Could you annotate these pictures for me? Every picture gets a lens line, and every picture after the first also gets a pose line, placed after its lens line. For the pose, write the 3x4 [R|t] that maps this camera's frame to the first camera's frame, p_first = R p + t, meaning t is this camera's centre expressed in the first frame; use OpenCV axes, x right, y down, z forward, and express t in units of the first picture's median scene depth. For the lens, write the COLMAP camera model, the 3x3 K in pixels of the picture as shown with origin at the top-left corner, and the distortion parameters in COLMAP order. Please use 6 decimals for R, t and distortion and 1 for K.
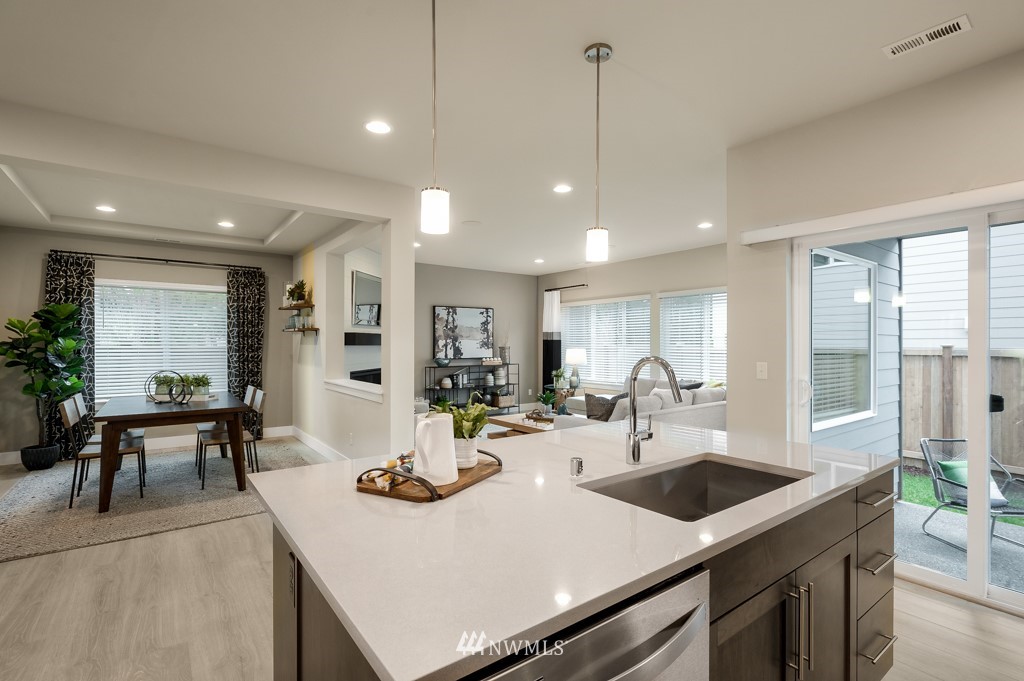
lens RADIAL K [[466.7, 0, 513.5], [0, 466.7, 344.8], [0, 0, 1]] dist [-0.001212, 0.000051]
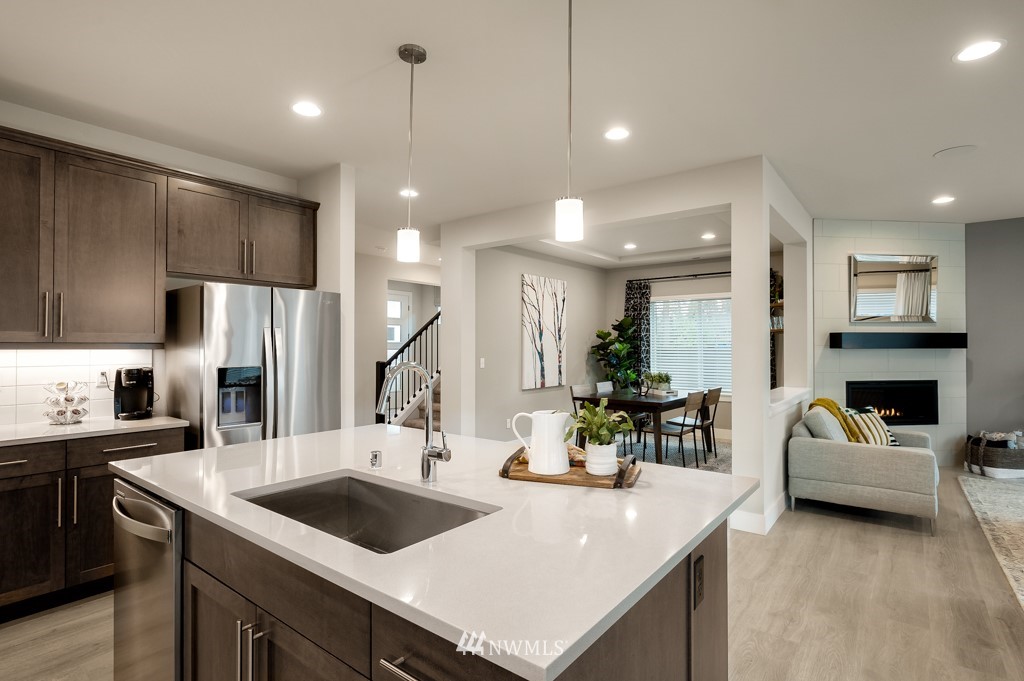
lens RADIAL K [[489.1, 0, 522.1], [0, 489.1, 343.8], [0, 0, 1]] dist [-0.005557, -0.000388]
pose [[0.302659, -0.005731, -0.953082, 0.297924], [0.000376, 0.999983, -0.005893, -0.001610], [0.953099, 0.001425, 0.302656, 0.214905]]
